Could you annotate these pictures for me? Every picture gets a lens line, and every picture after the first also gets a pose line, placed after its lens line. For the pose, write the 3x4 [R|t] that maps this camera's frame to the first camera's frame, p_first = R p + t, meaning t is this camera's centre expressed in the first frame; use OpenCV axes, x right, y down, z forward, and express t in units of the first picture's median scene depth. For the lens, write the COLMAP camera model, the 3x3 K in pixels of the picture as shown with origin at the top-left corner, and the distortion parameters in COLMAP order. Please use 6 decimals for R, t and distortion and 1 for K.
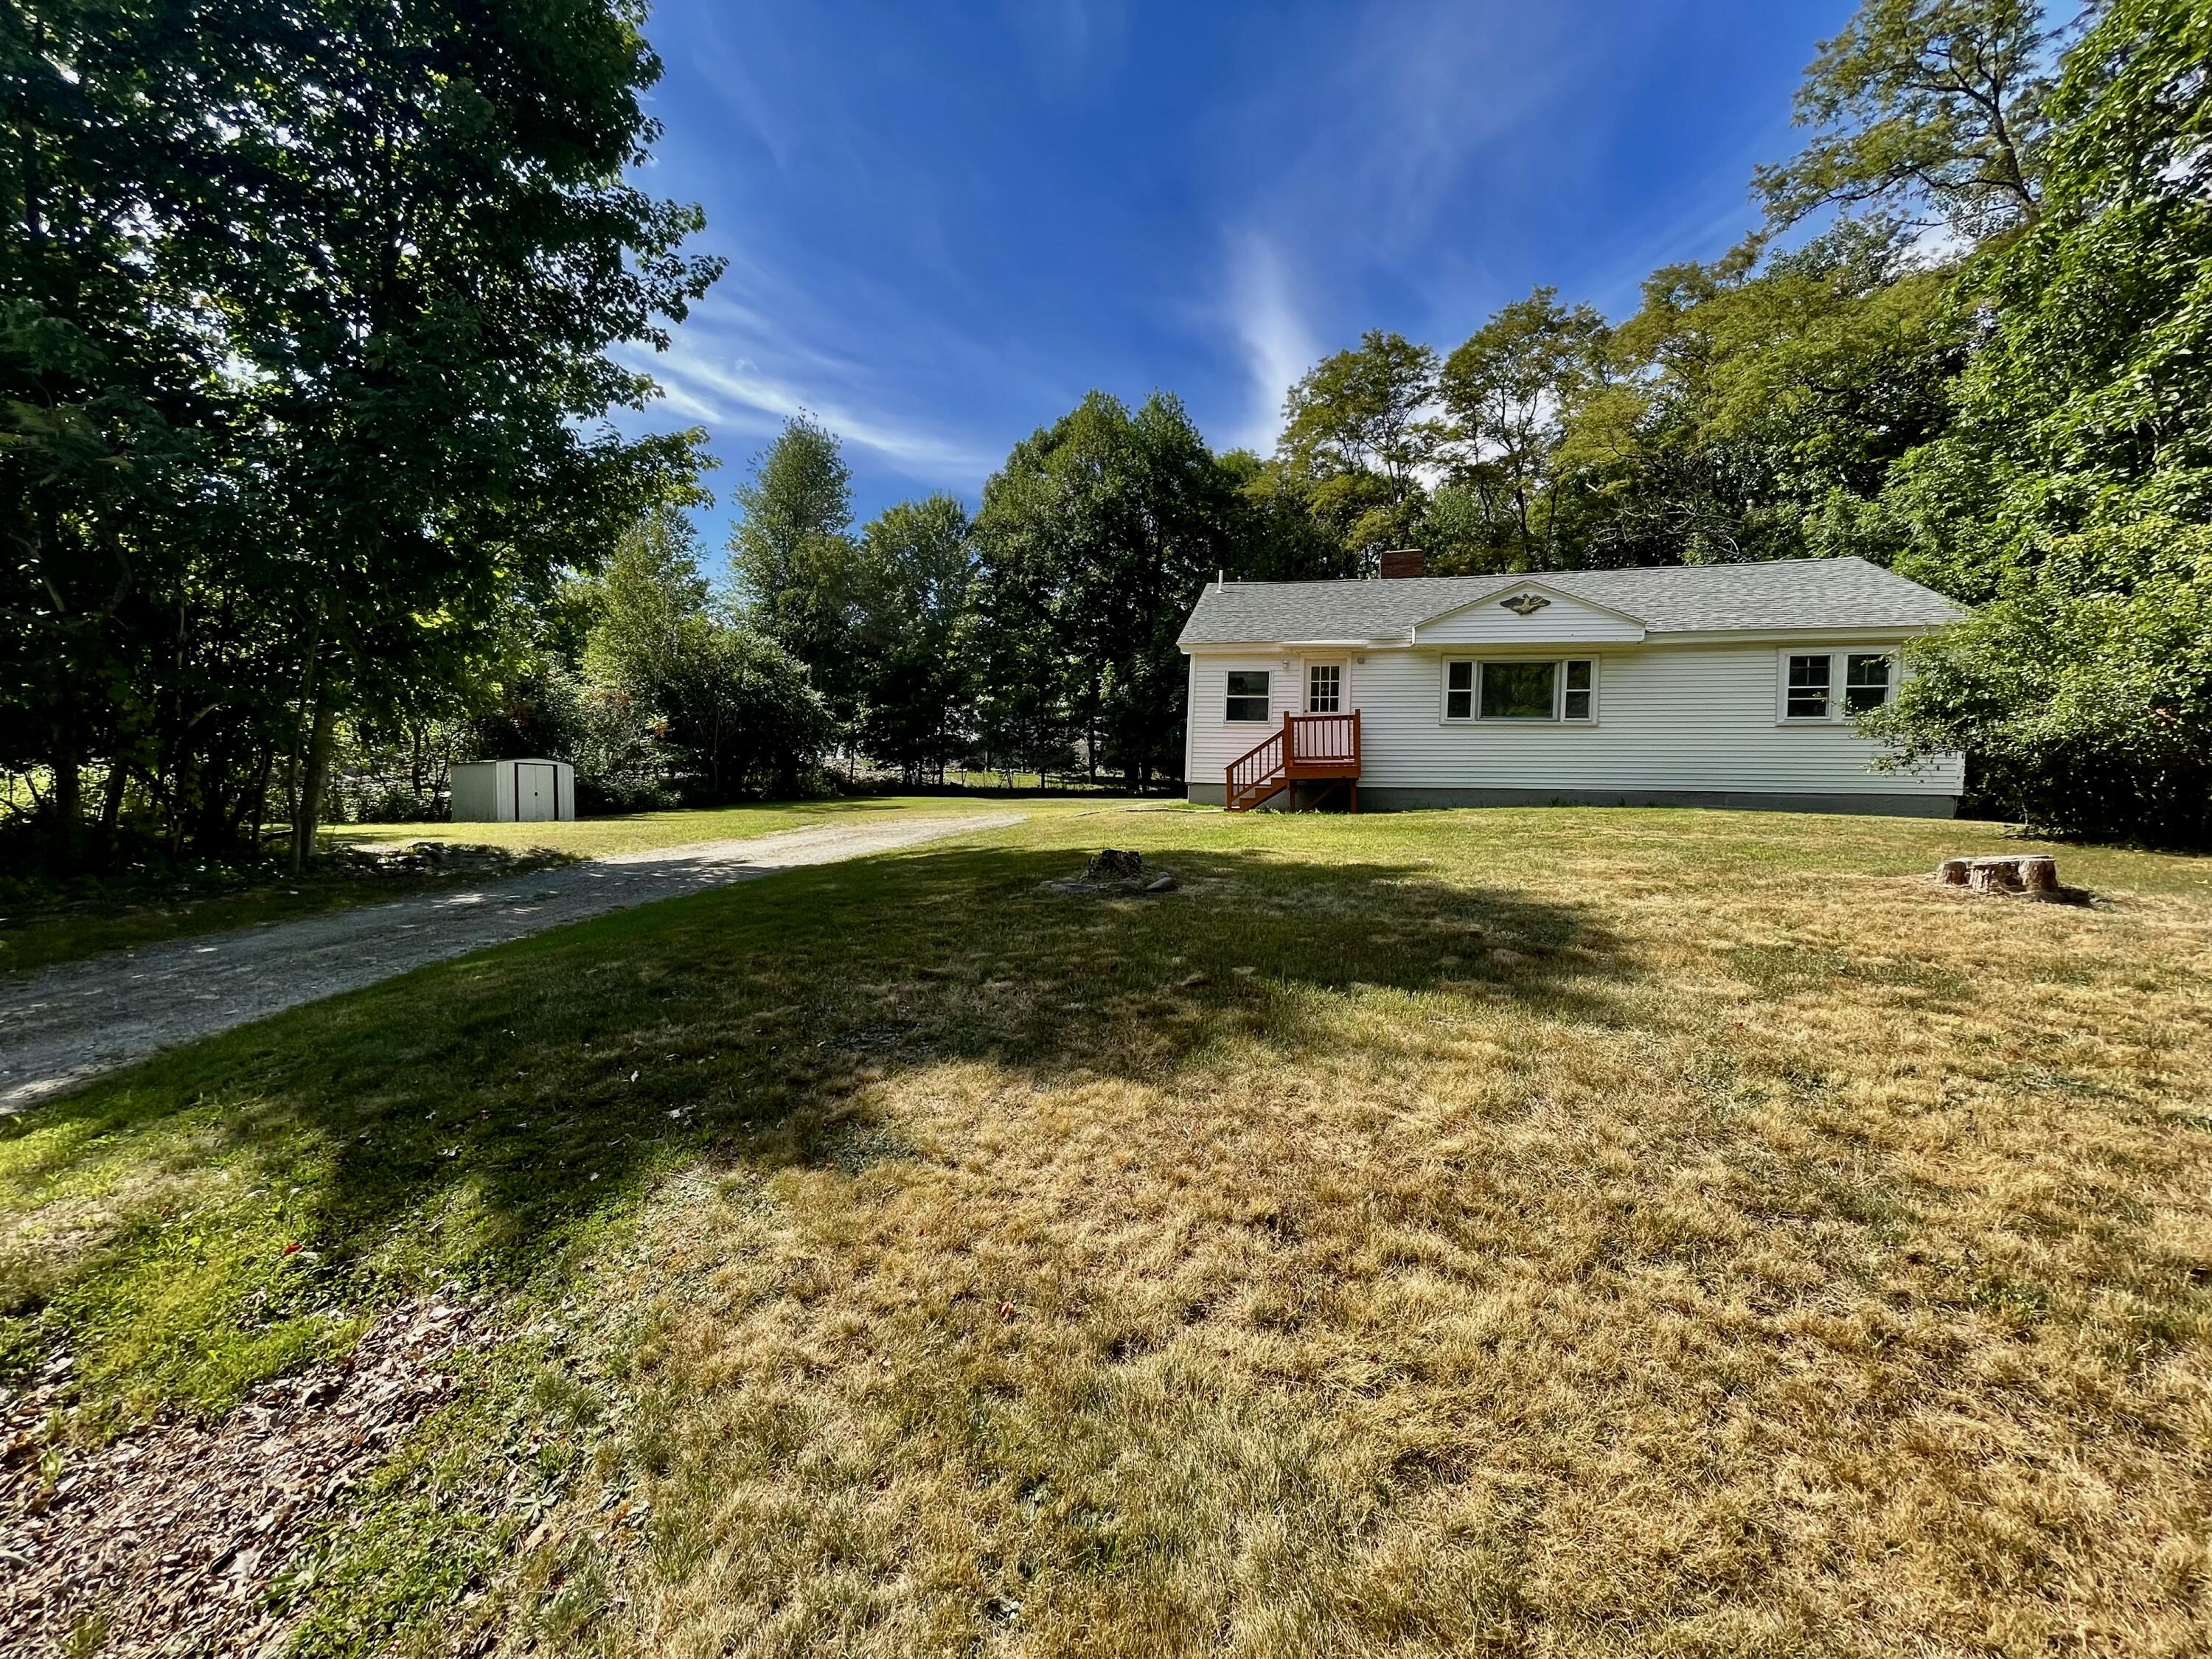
lens RADIAL K [[897.7, 0, 1100.1], [0, 897.7, 830.9], [0, 0, 1]] dist [-0.005435, -0.000700]
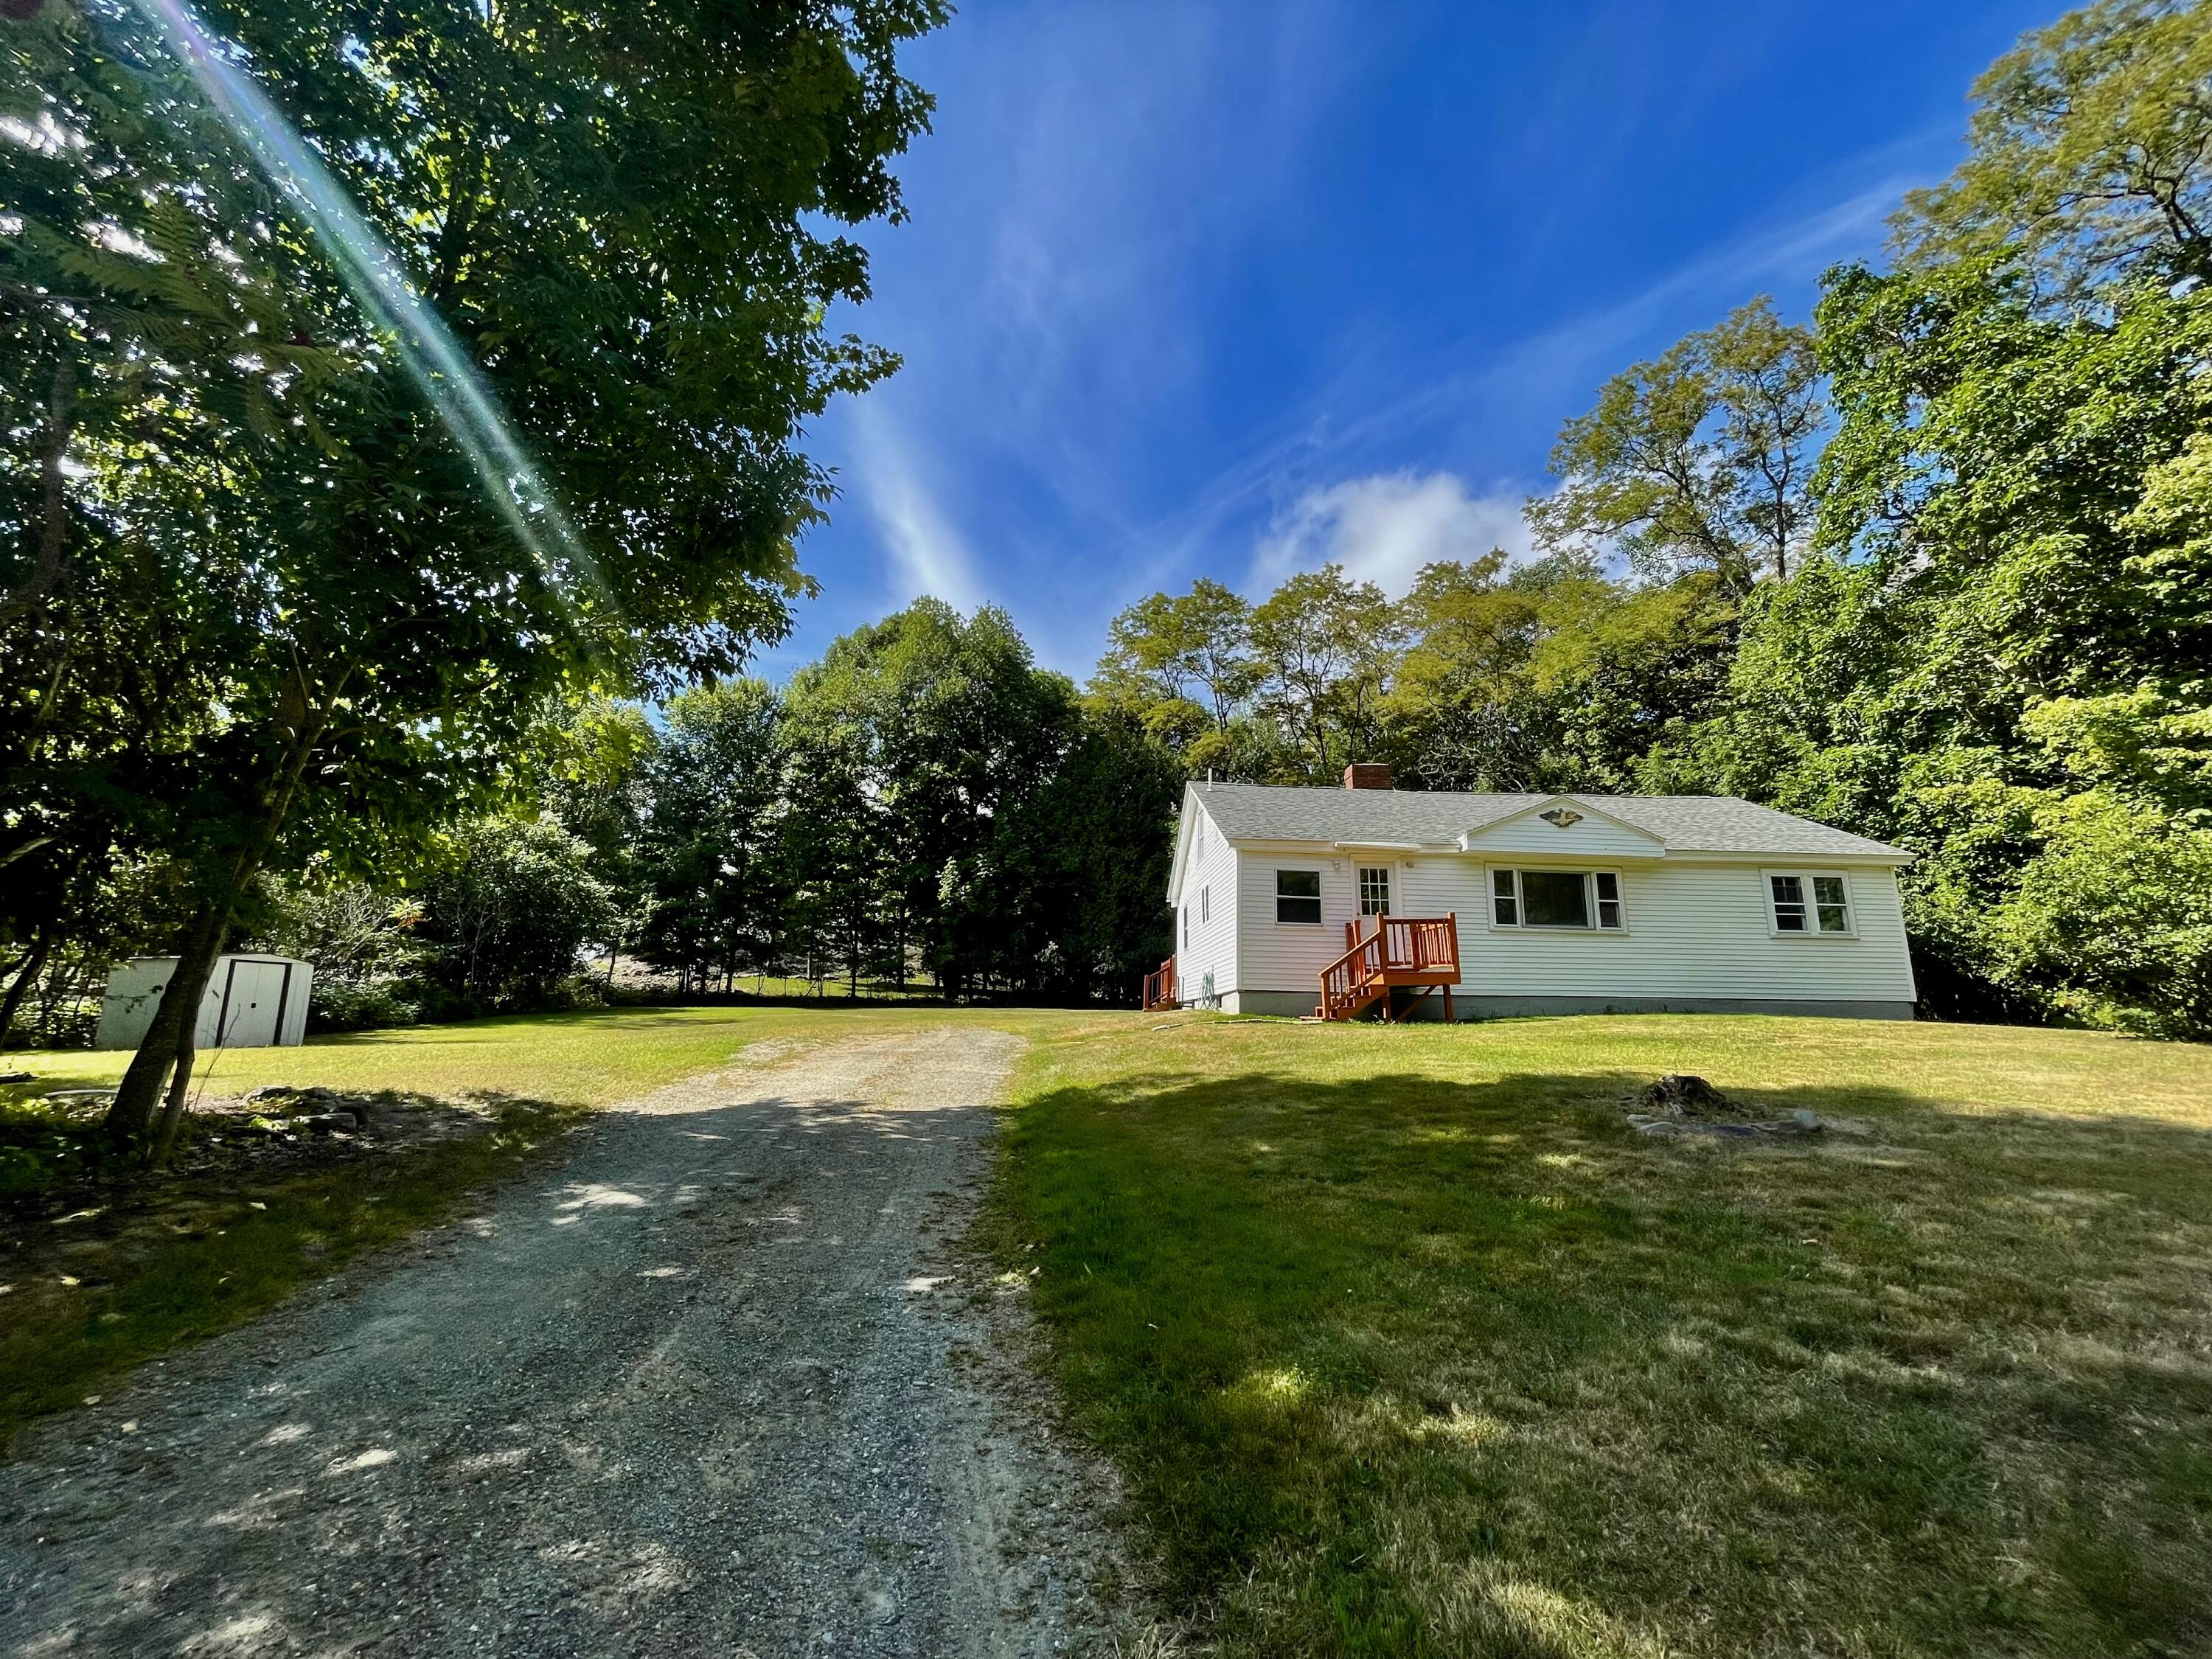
lens RADIAL K [[897.7, 0, 1108.5], [0, 897.7, 834.2], [0, 0, 1]] dist [-0.005435, -0.000700]
pose [[0.948299, 0.055031, 0.312570, -0.199187], [0.016683, 0.974847, -0.222248, -0.005760], [-0.316938, 0.215972, 0.923529, 0.114427]]
